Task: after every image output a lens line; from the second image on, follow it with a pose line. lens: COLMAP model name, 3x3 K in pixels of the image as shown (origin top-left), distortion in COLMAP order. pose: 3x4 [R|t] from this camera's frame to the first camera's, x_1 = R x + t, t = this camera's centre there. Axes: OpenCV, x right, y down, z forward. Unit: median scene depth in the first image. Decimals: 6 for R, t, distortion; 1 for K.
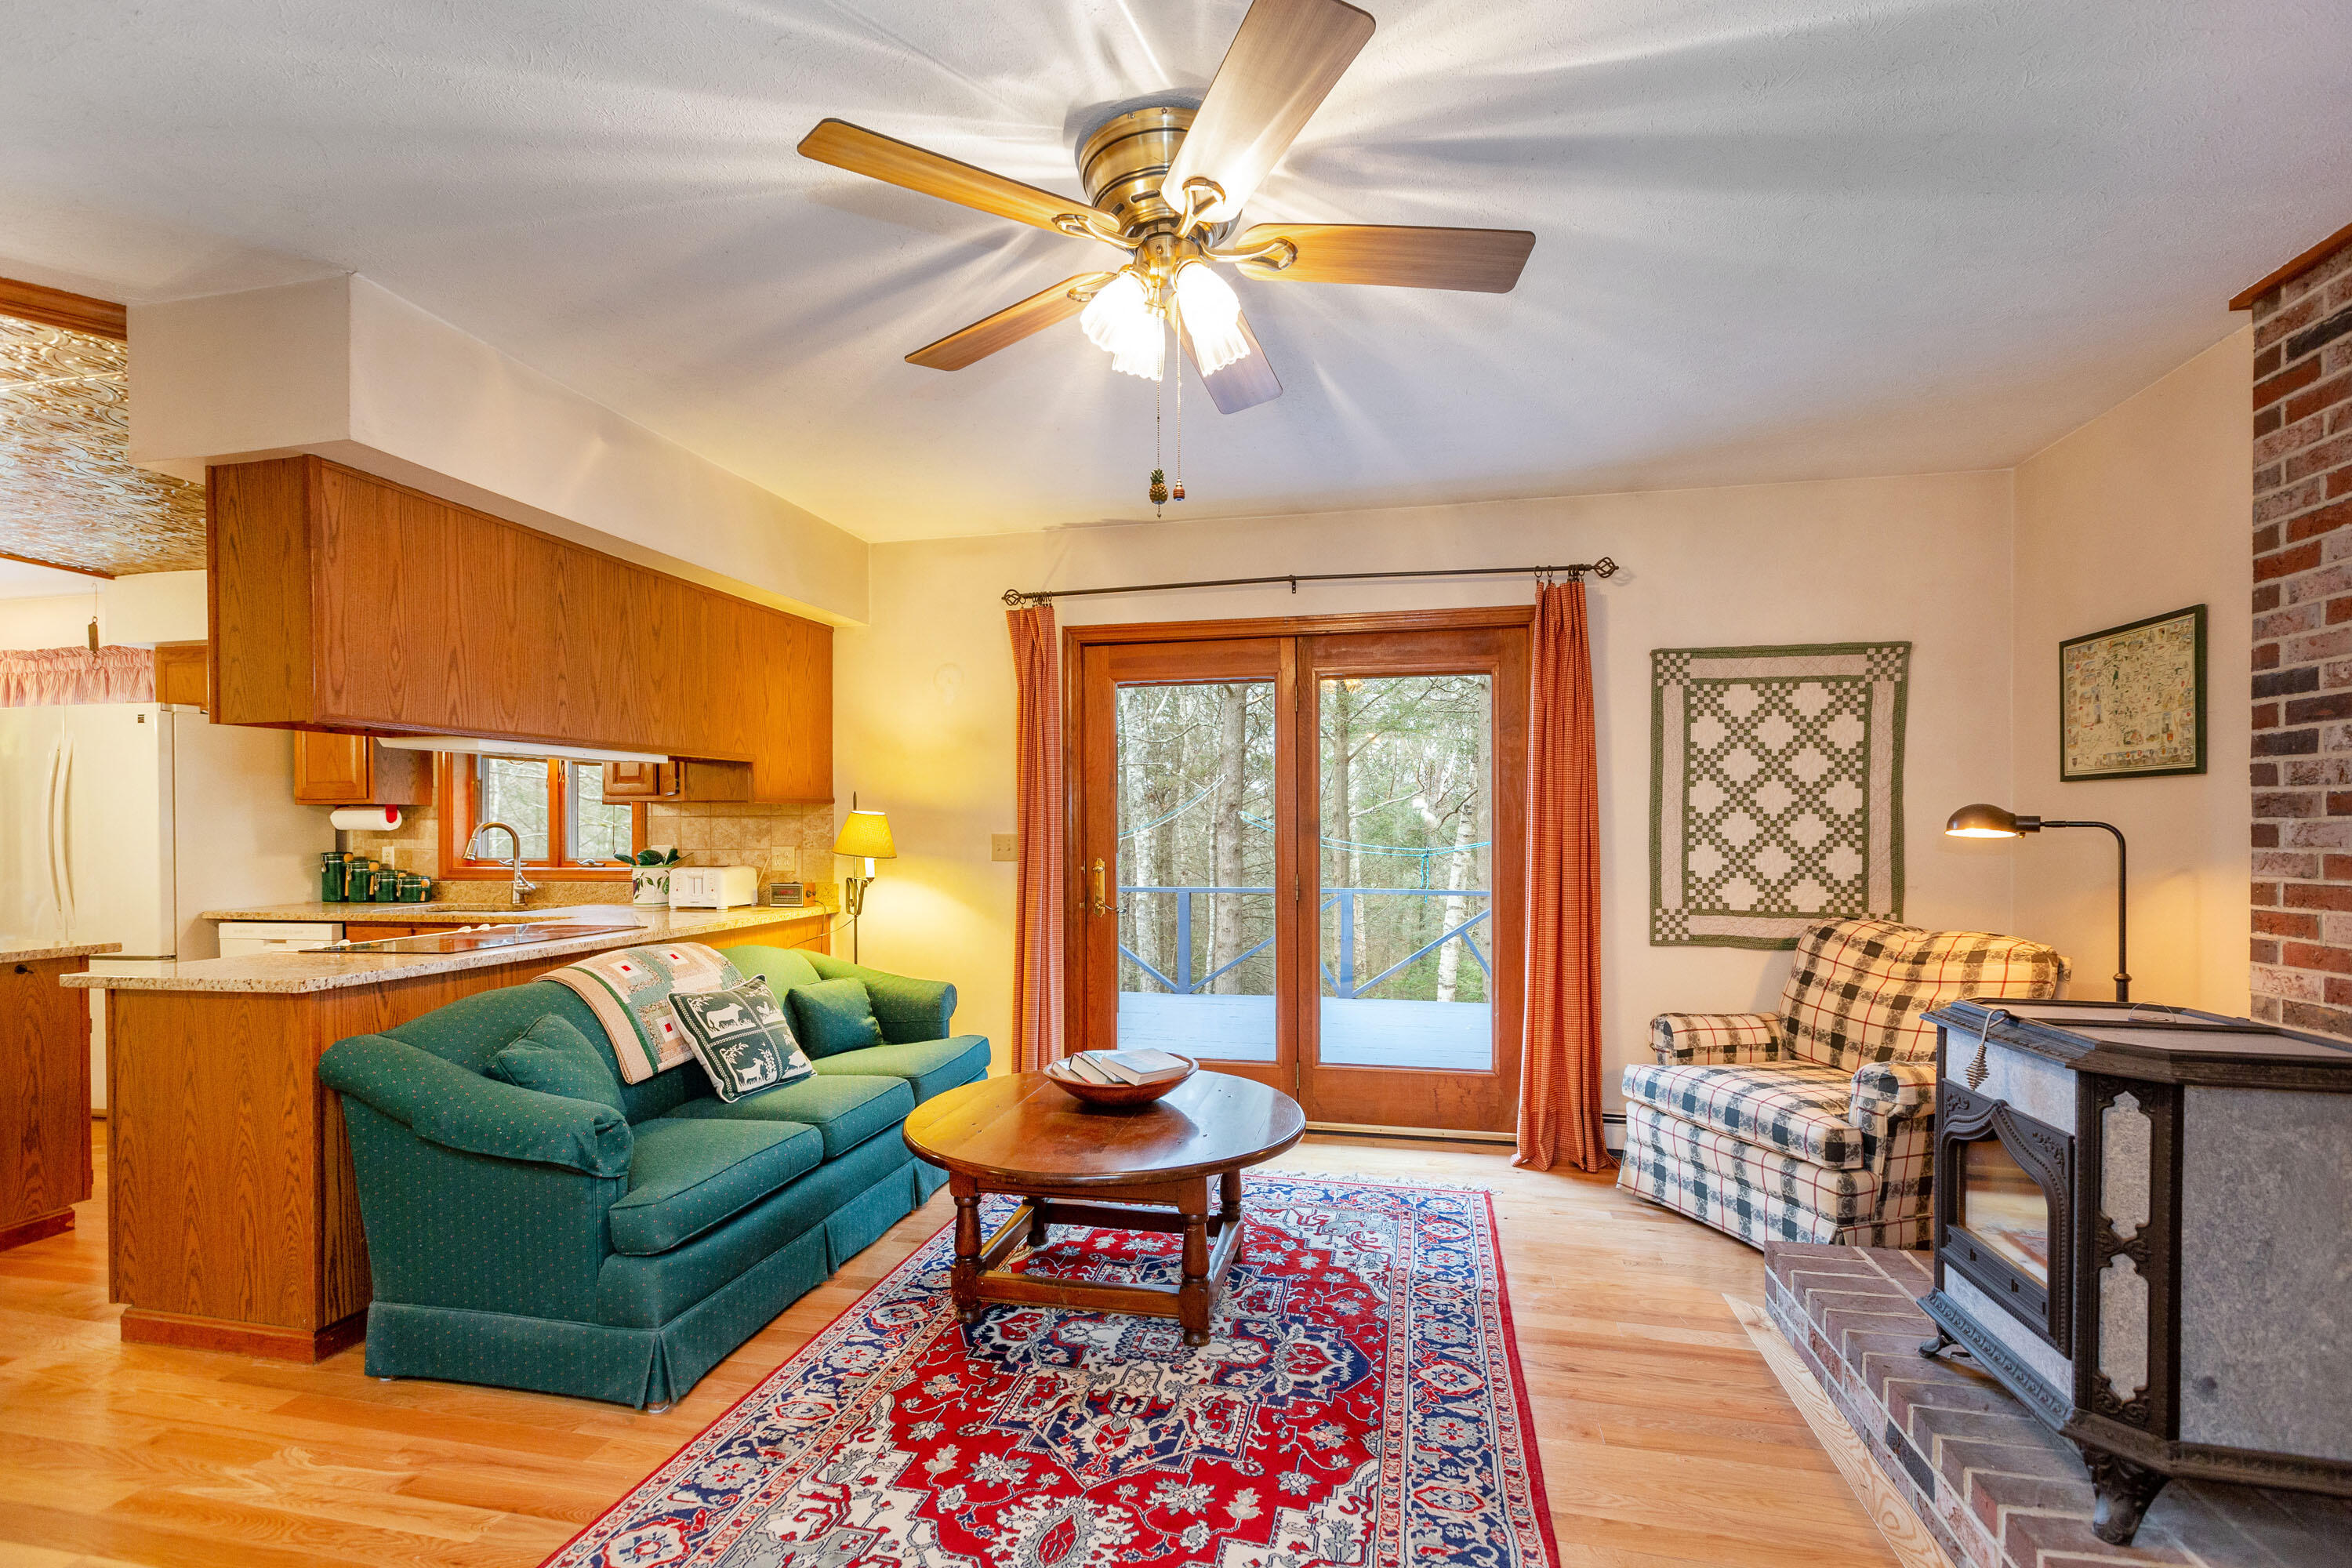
lens RADIAL K [[1068.6, 0, 1173.1], [0, 1068.6, 839.6], [0, 0, 1]] dist [-0.000609, -0.000323]
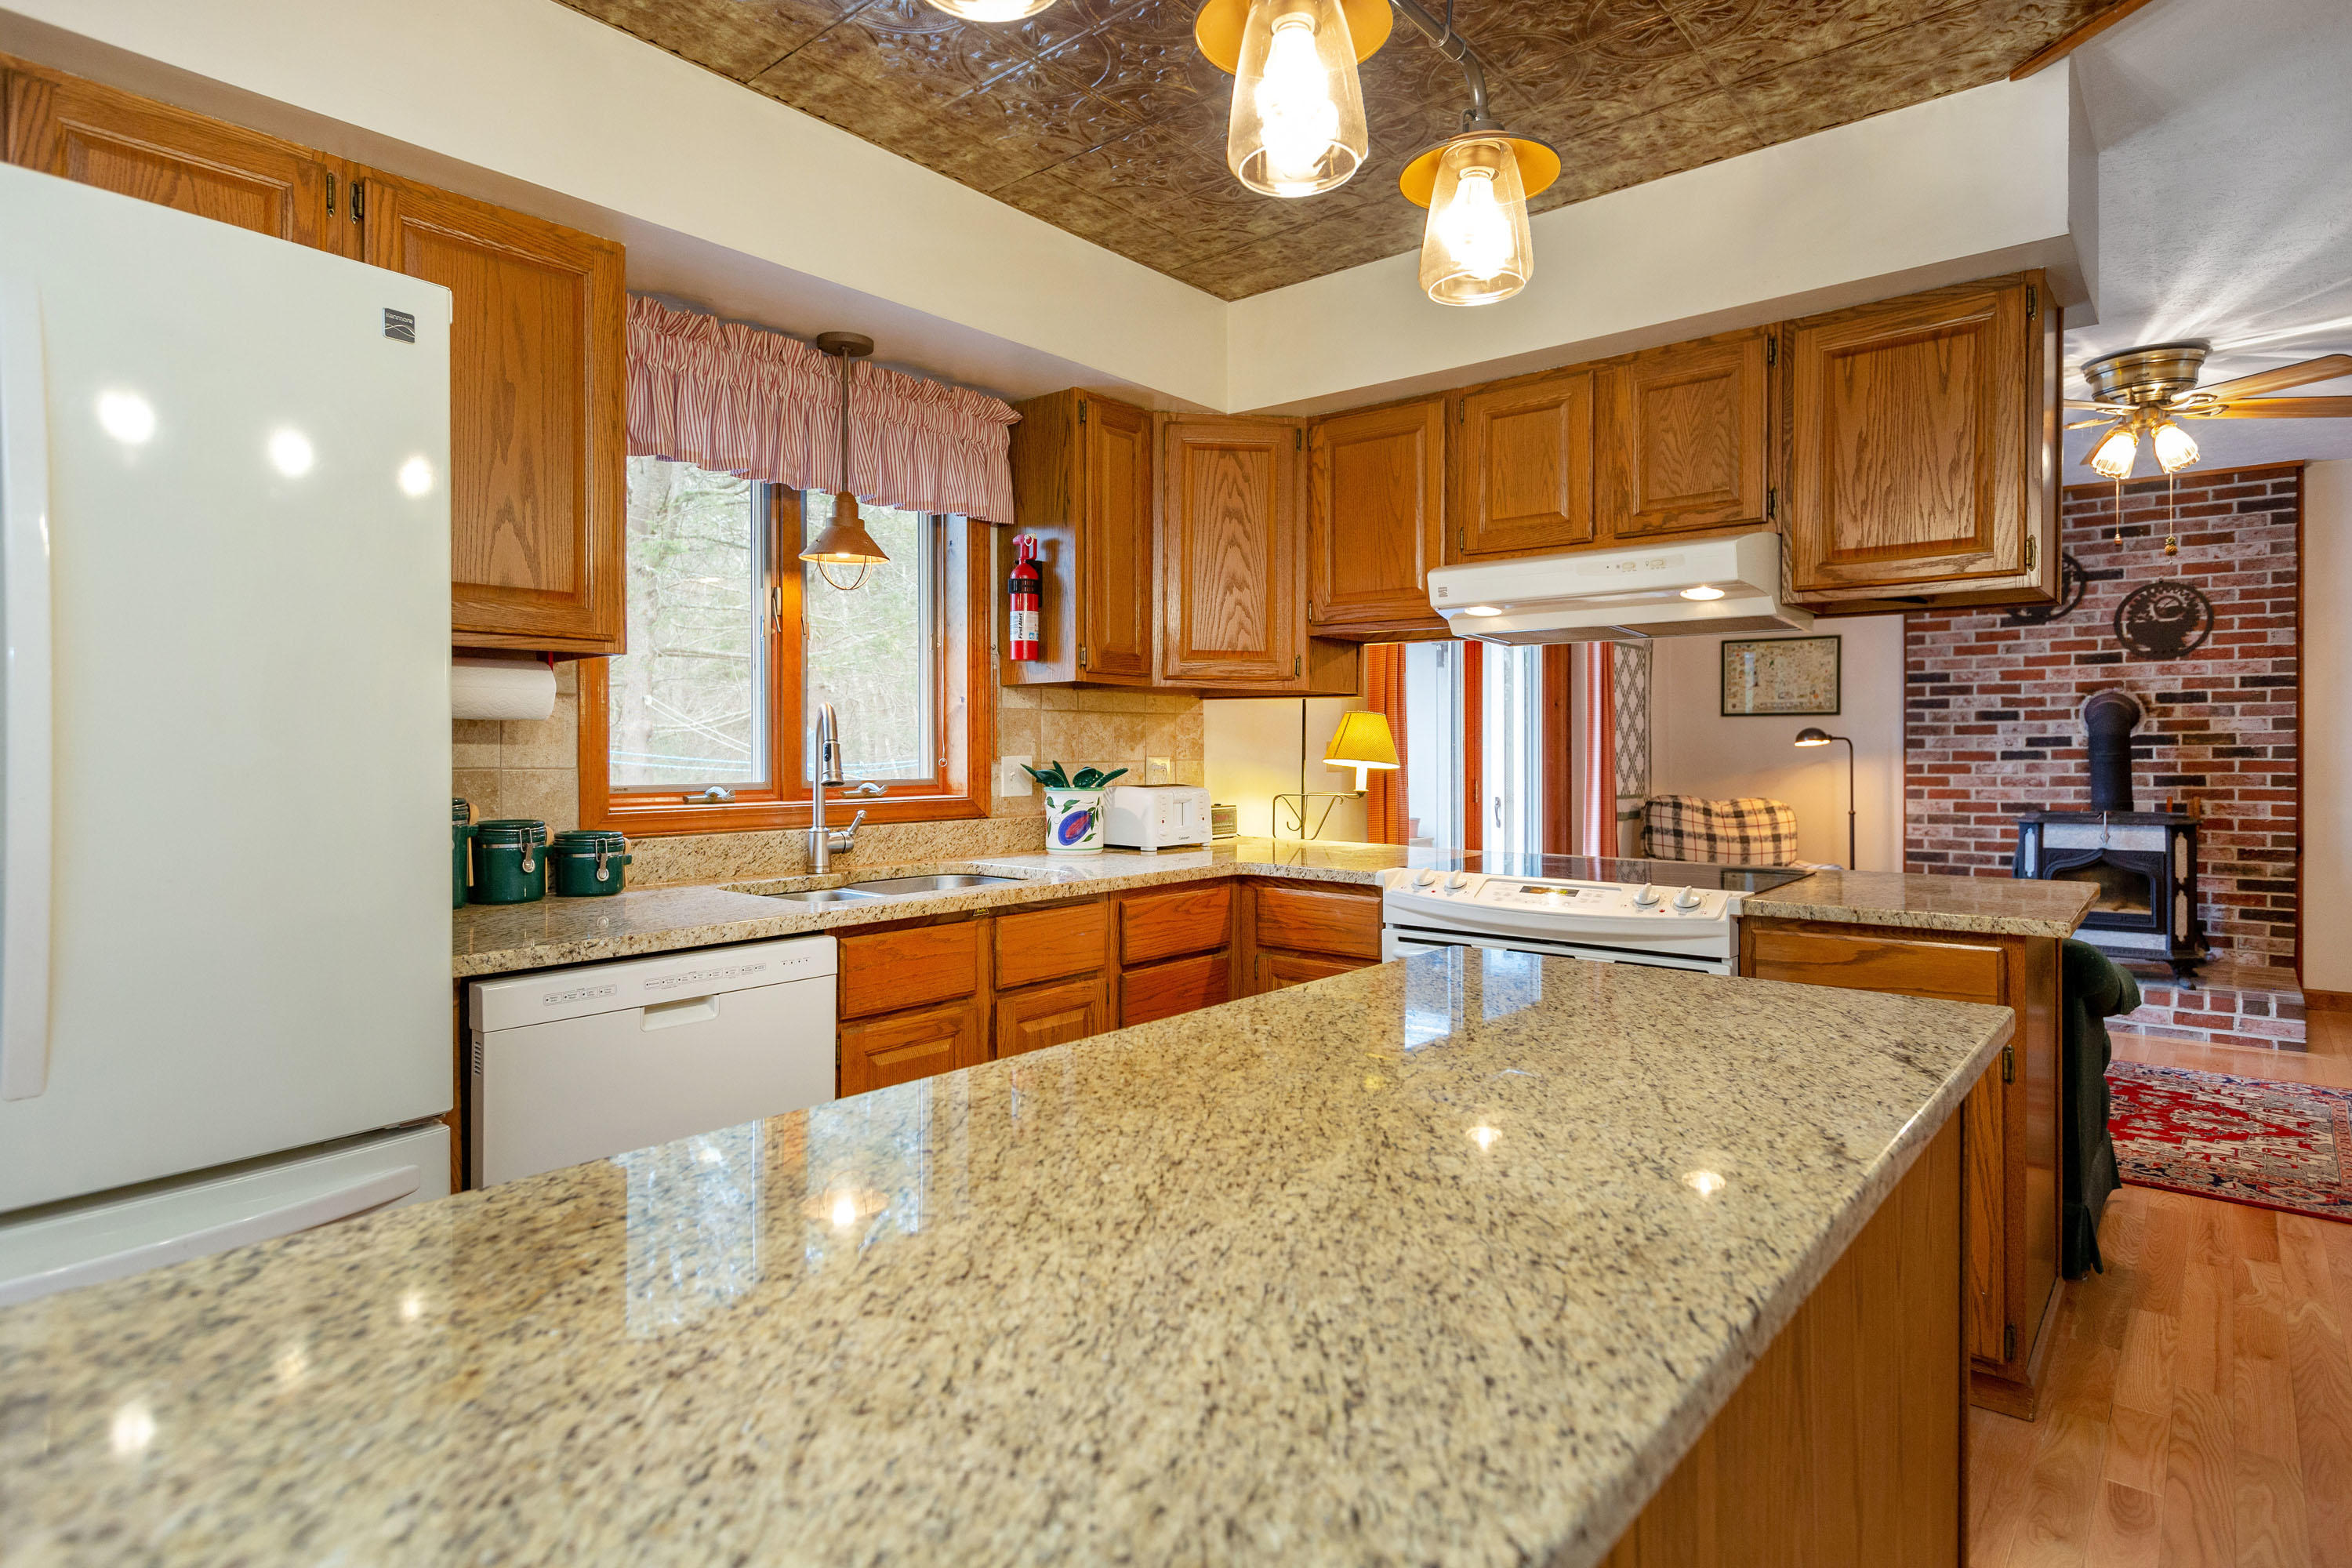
lens RADIAL K [[1237.3, 0, 1153.7], [0, 1237.3, 752.6], [0, 0, 1]] dist [0.001463, 0.000356]
pose [[0.479144, 0.001654, 0.877735, -1.081312], [0.010040, 0.999922, -0.007365, 0.009699], [-0.877679, 0.012342, 0.479090, 0.603695]]
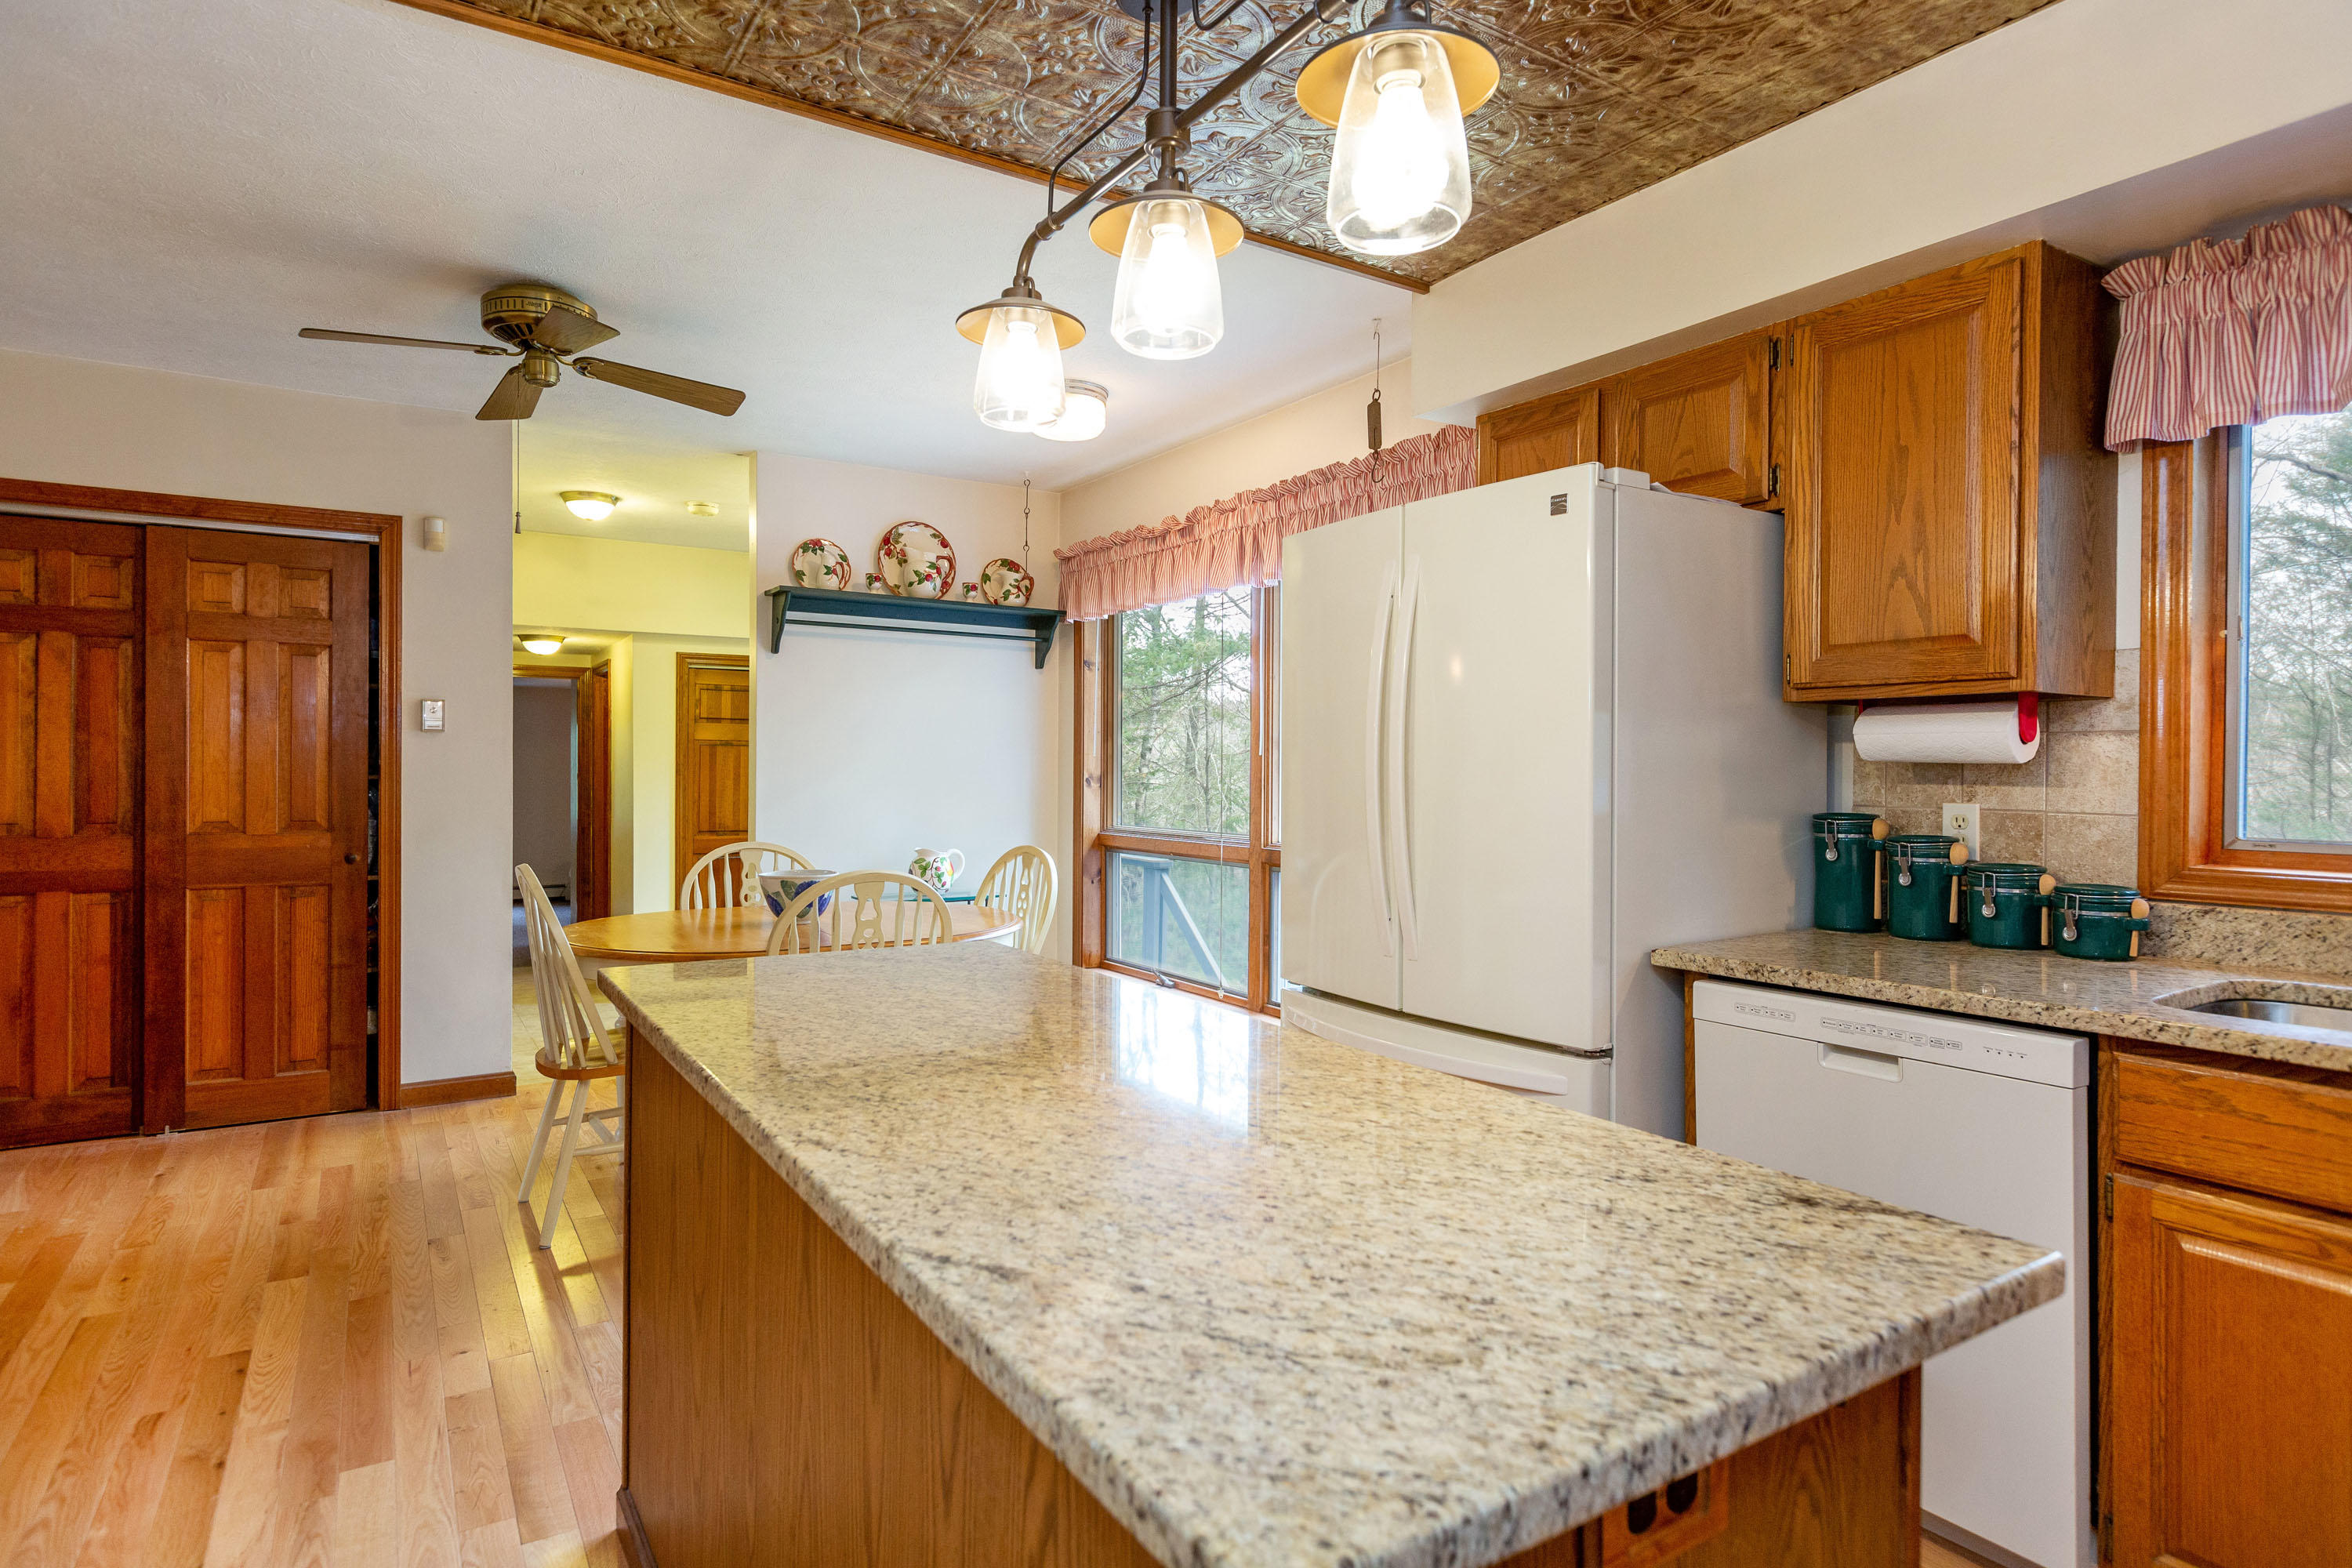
lens RADIAL K [[1258.0, 0, 1171.4], [0, 1258.0, 771.8], [0, 0, 1]] dist [0.001955, -0.002181]
pose [[0.703679, 0.010507, -0.710440, -0.657201], [-0.016016, 0.999871, -0.001076, 0.000068], [0.710337, 0.012135, 0.703757, 0.485048]]
